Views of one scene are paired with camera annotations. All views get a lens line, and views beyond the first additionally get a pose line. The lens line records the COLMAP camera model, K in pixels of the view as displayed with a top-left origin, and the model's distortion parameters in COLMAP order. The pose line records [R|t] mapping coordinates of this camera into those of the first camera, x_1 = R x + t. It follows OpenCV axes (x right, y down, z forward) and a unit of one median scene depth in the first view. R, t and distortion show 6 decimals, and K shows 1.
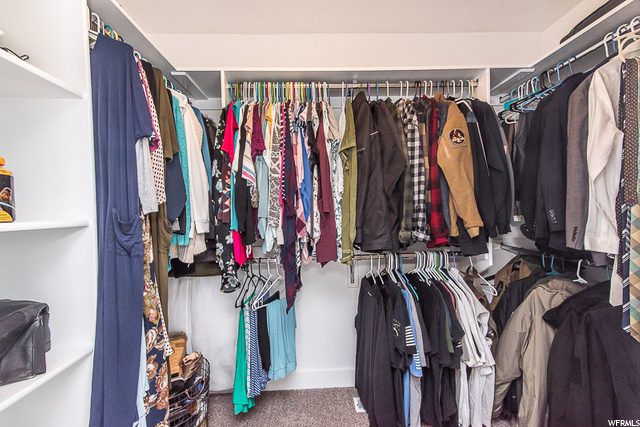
lens RADIAL K [[296.1, 0, 319.6], [0, 296.1, 216.9], [0, 0, 1]] dist [0.017423, -0.000092]
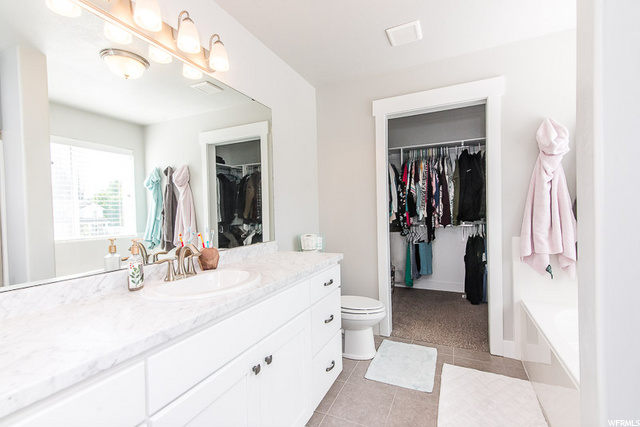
lens RADIAL K [[296.1, 0, 316.0], [0, 296.1, 213.6], [0, 0, 1]] dist [0.017423, -0.000092]
pose [[0.894627, 0.008386, -0.446734, 0.162920], [-0.005852, 0.999958, 0.007051, 0.050028], [0.446775, -0.003694, 0.894639, -1.692267]]
